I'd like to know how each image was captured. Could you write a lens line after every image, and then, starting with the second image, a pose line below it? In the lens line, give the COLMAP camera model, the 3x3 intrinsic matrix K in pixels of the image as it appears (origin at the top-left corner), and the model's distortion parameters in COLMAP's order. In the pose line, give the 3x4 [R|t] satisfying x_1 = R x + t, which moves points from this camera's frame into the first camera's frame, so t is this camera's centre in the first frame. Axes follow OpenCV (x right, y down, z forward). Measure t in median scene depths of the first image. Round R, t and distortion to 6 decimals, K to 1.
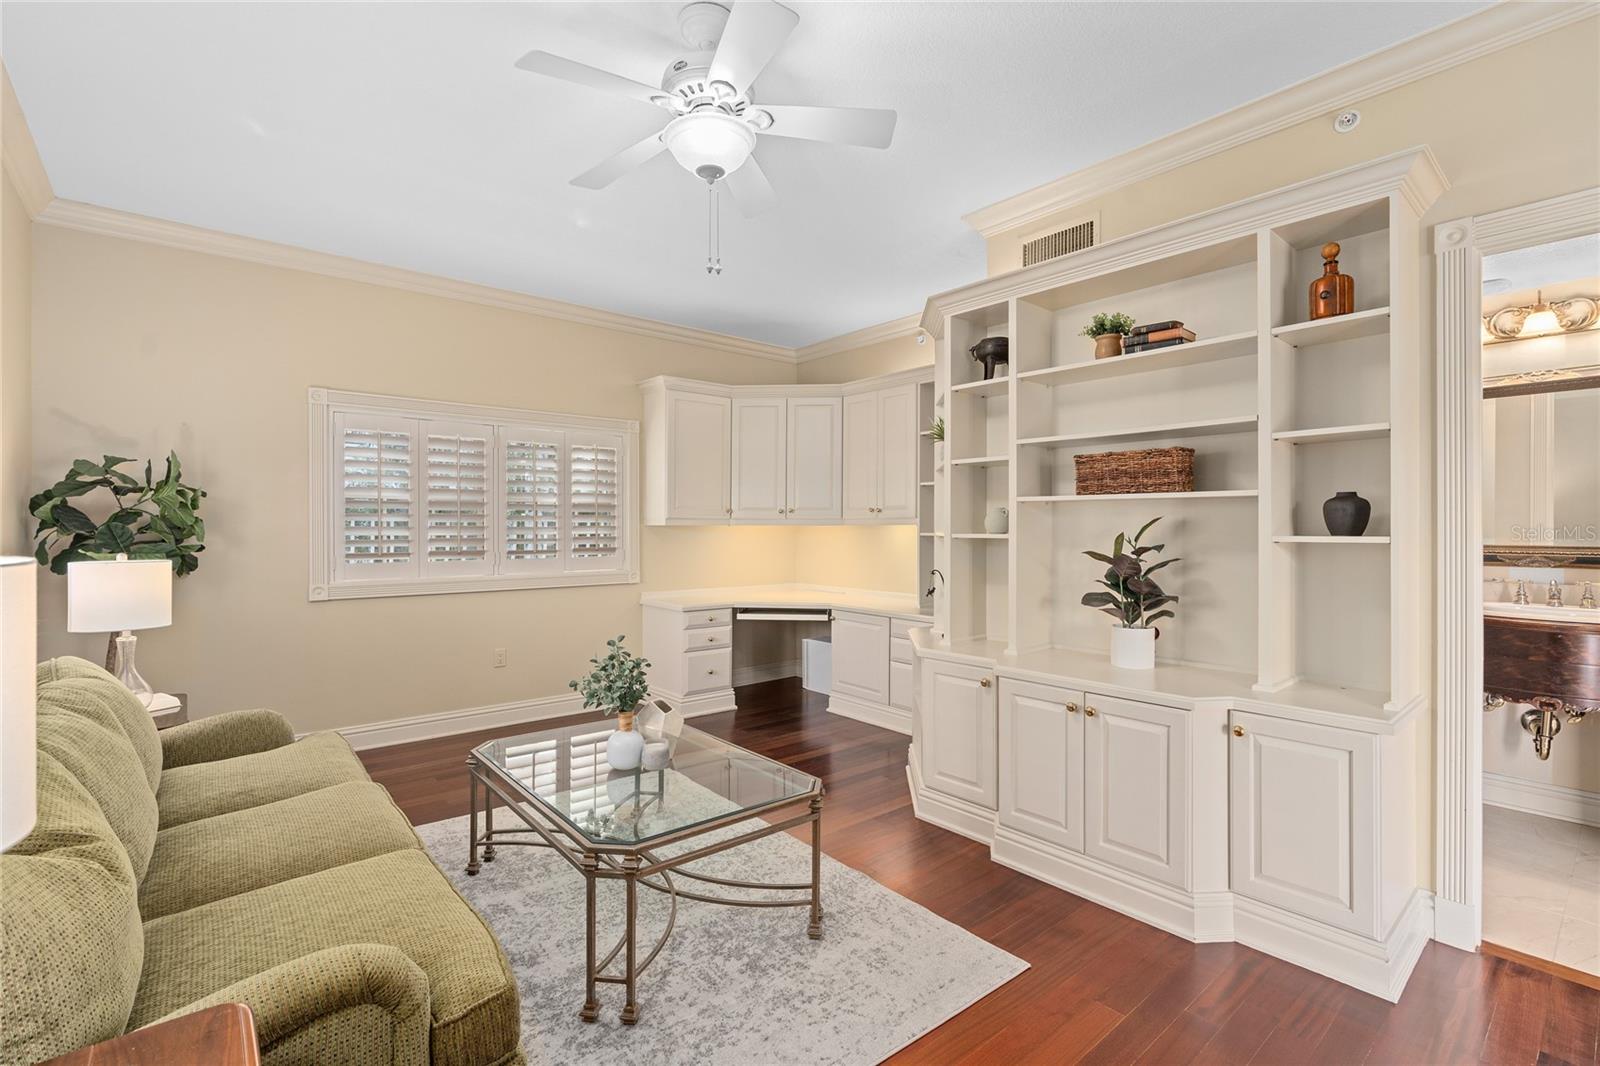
lens RADIAL K [[726.4, 0, 796.9], [0, 726.4, 525.3], [0, 0, 1]] dist [-0.001070, -0.000040]
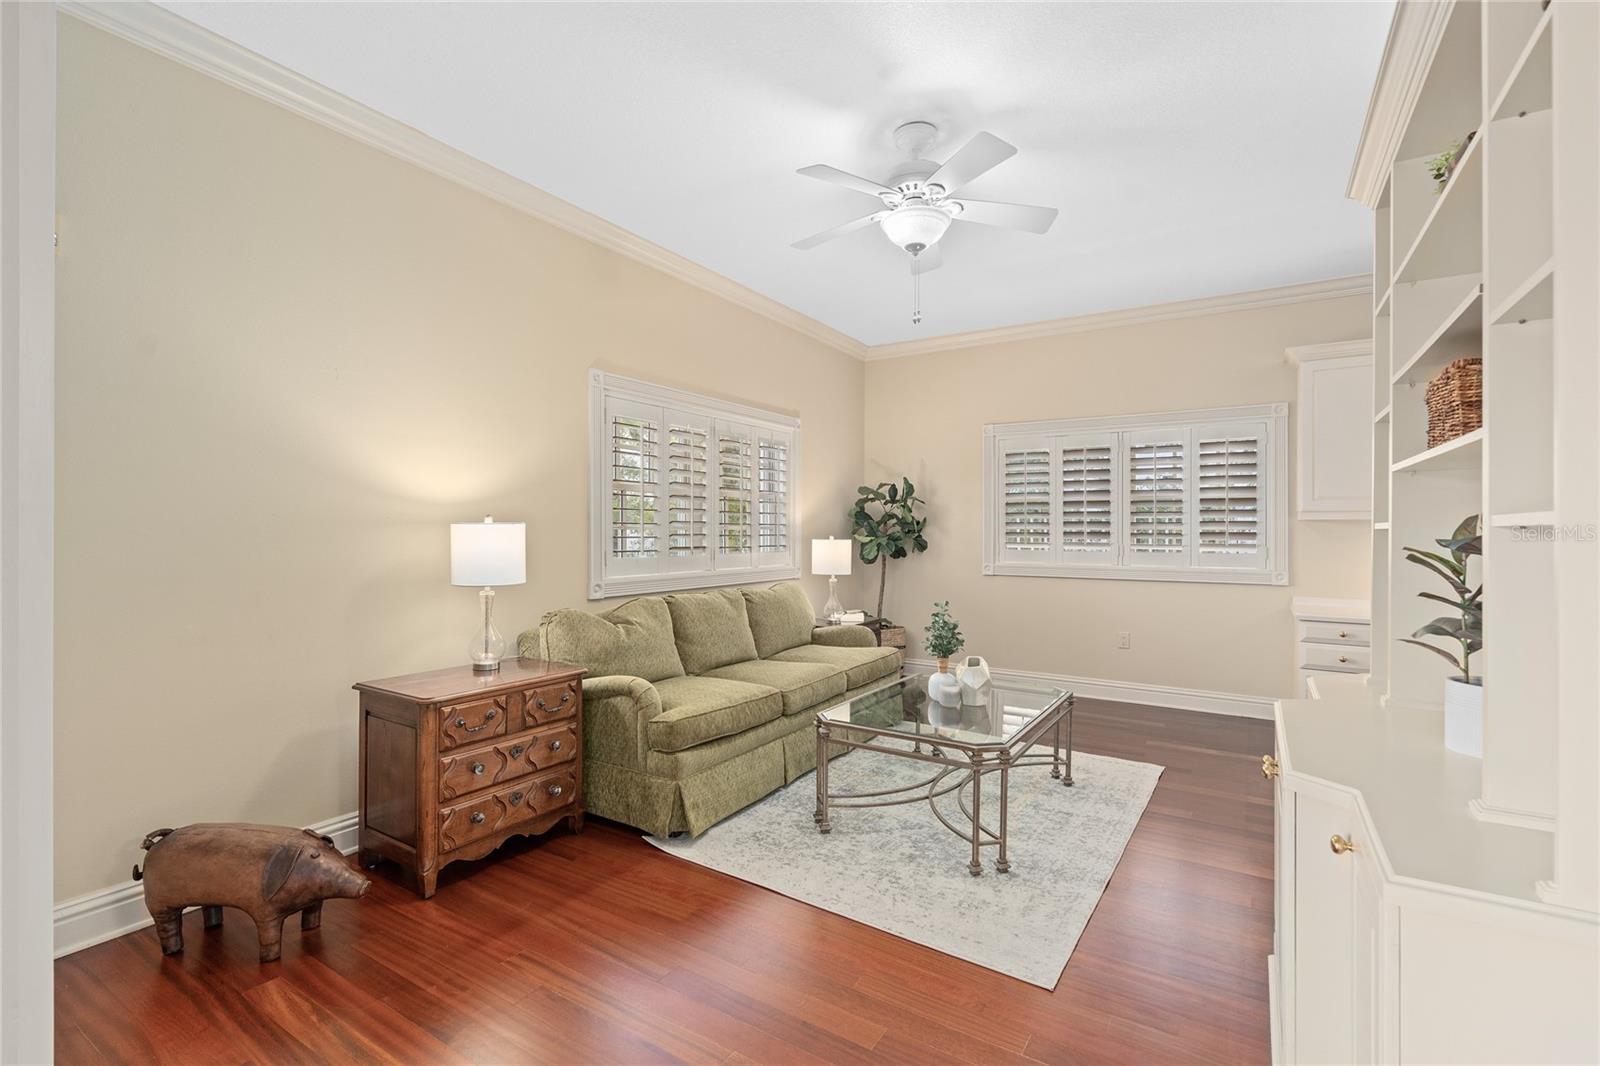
lens RADIAL K [[726.4, 0, 796.9], [0, 726.4, 525.3], [0, 0, 1]] dist [-0.001070, -0.000040]
pose [[0.298537, -0.001243, -0.954397, 0.880084], [0.000196, 0.999999, -0.001241, 0.014984], [0.954398, 0.000183, 0.298537, 0.331147]]
